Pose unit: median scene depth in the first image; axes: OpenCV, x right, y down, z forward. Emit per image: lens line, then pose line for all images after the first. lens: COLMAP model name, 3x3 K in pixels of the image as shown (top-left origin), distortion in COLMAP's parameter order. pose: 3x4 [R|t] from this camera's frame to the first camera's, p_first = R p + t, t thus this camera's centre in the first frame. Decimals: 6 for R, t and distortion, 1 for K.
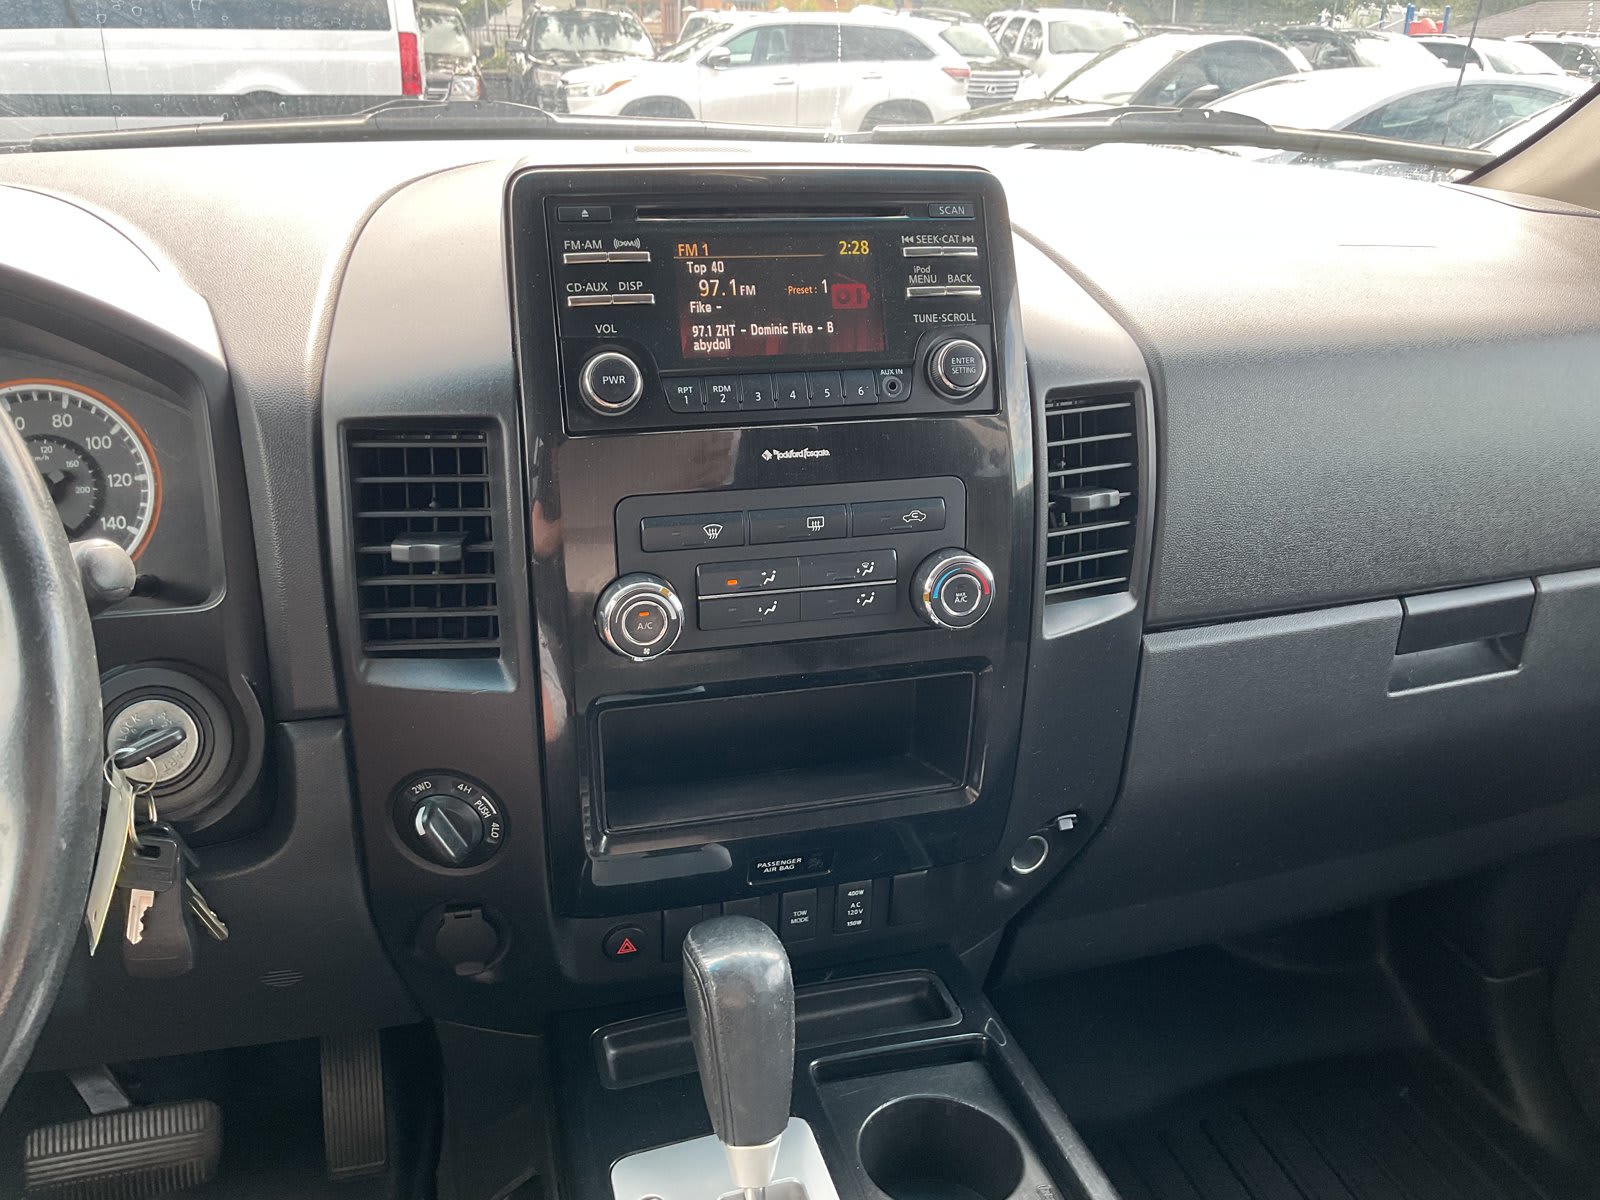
lens RADIAL K [[1325.5, 0, 800.0], [0, 1325.5, 600.0], [0, 0, 1]] dist [0.077461, -0.152518]
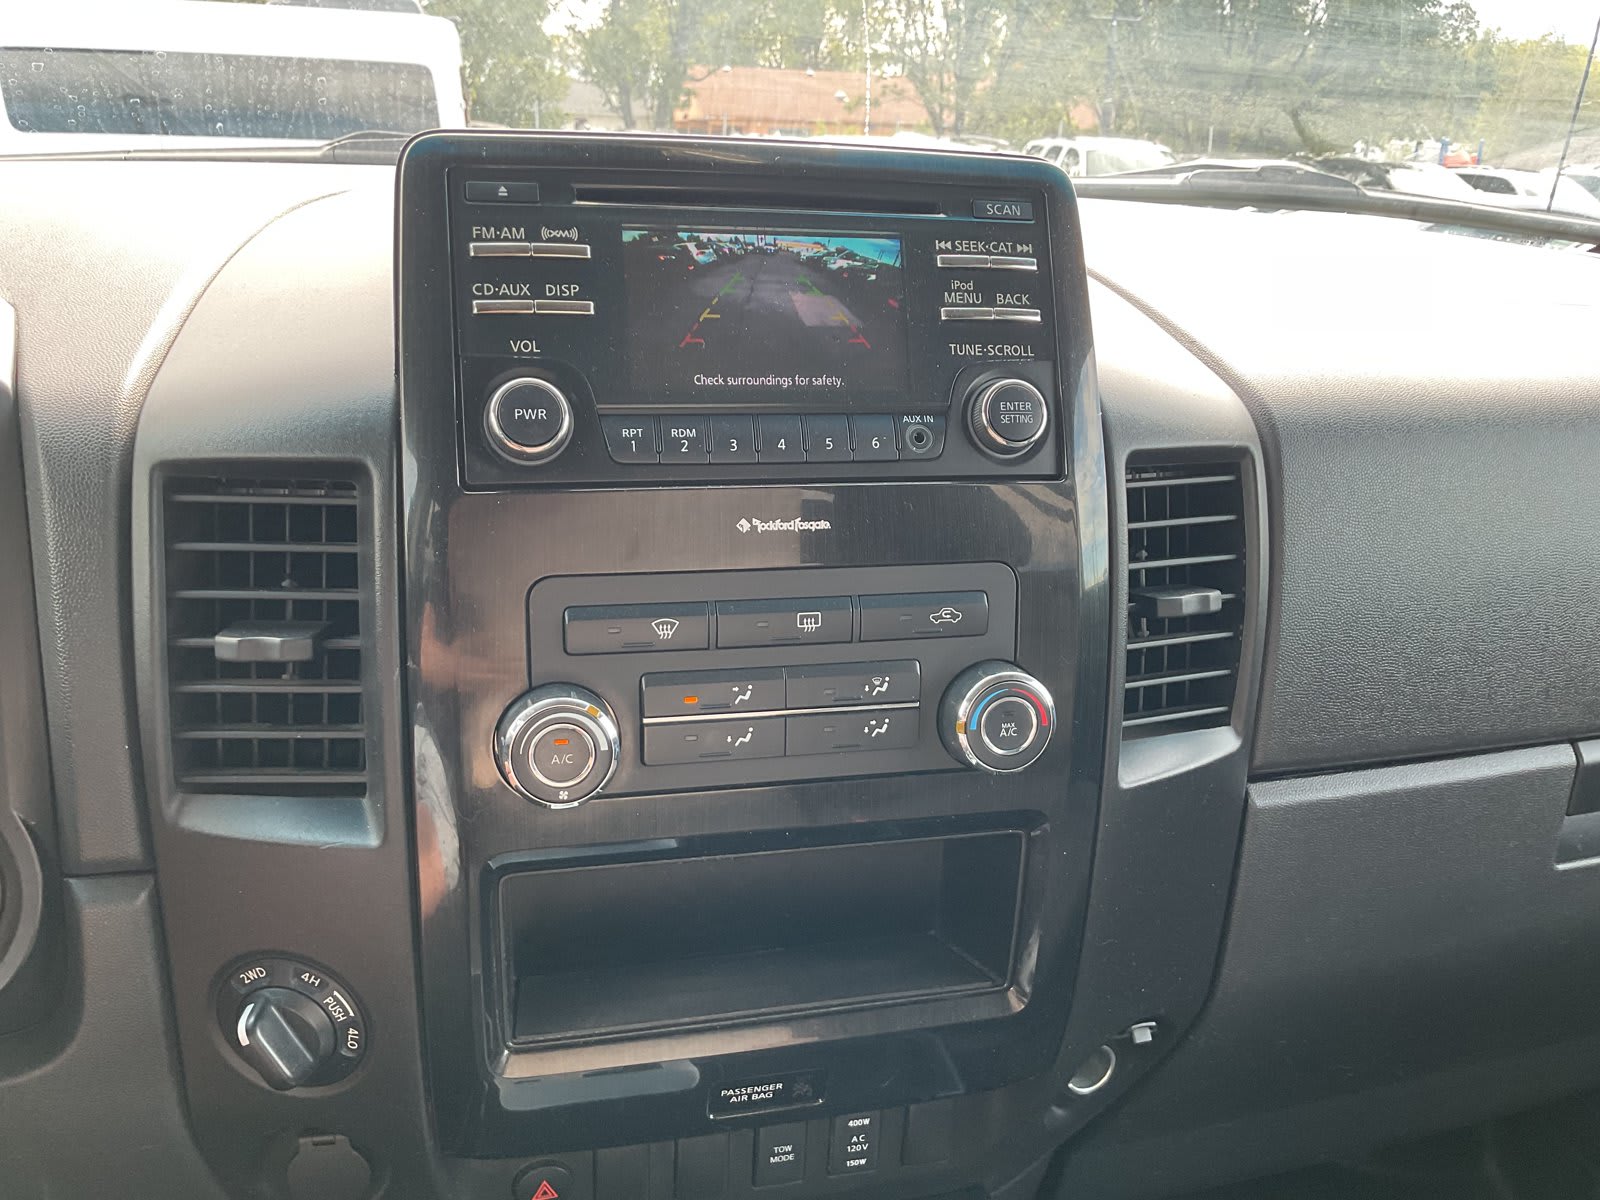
lens RADIAL K [[1319.4, 0, 801.6], [0, 1319.4, 584.8], [0, 0, 1]] dist [0.092203, -0.159456]
pose [[0.999392, 0.025753, -0.023504, 0.023181], [-0.027815, 0.995361, -0.092104, -0.010752], [0.021023, 0.092702, 0.995472, 0.269166]]
